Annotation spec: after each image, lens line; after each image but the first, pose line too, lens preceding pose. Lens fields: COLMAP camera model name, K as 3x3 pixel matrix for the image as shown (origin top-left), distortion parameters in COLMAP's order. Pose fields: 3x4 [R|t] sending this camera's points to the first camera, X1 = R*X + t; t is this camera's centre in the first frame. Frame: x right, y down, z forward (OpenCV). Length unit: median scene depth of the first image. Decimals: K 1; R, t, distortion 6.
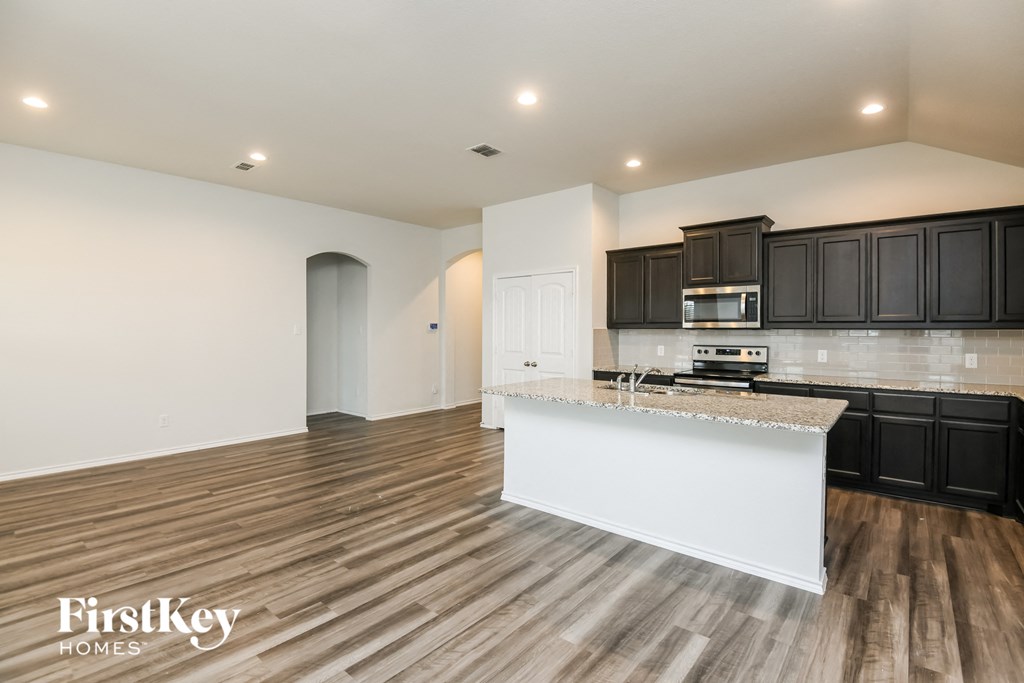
lens RADIAL K [[472.6, 0, 508.3], [0, 472.6, 338.0], [0, 0, 1]] dist [-0.029293, -0.005271]
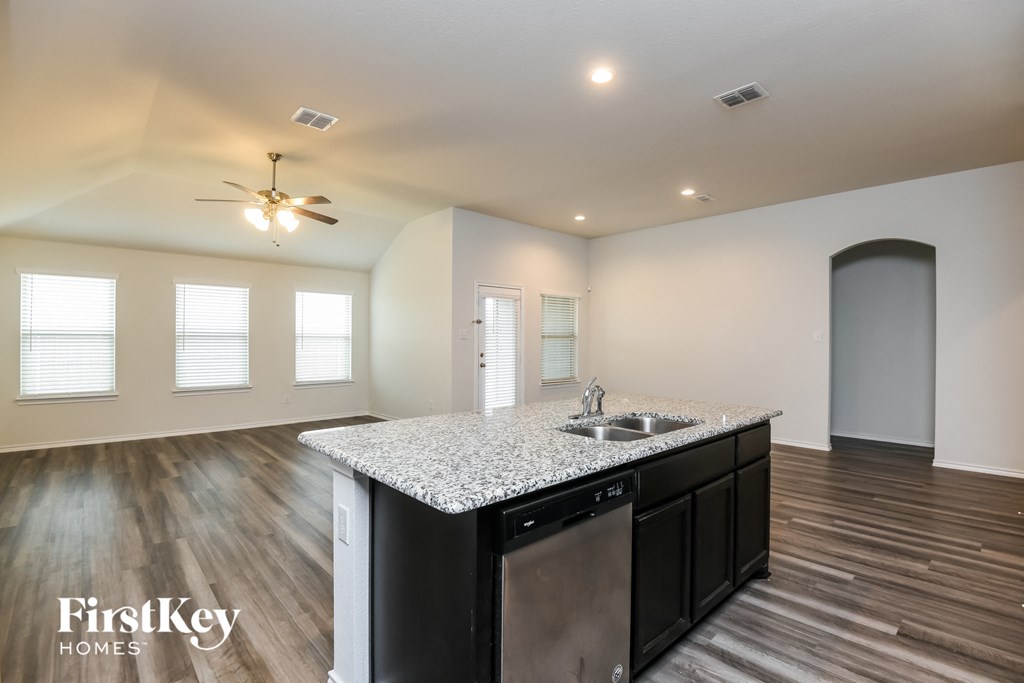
lens RADIAL K [[472.6, 0, 528.6], [0, 472.6, 337.4], [0, 0, 1]] dist [-0.029293, -0.005271]
pose [[-0.104182, -0.007408, -0.994531, 0.757100], [-0.020845, 0.999769, -0.005263, 0.001007], [0.994340, 0.020182, -0.104312, 0.760481]]
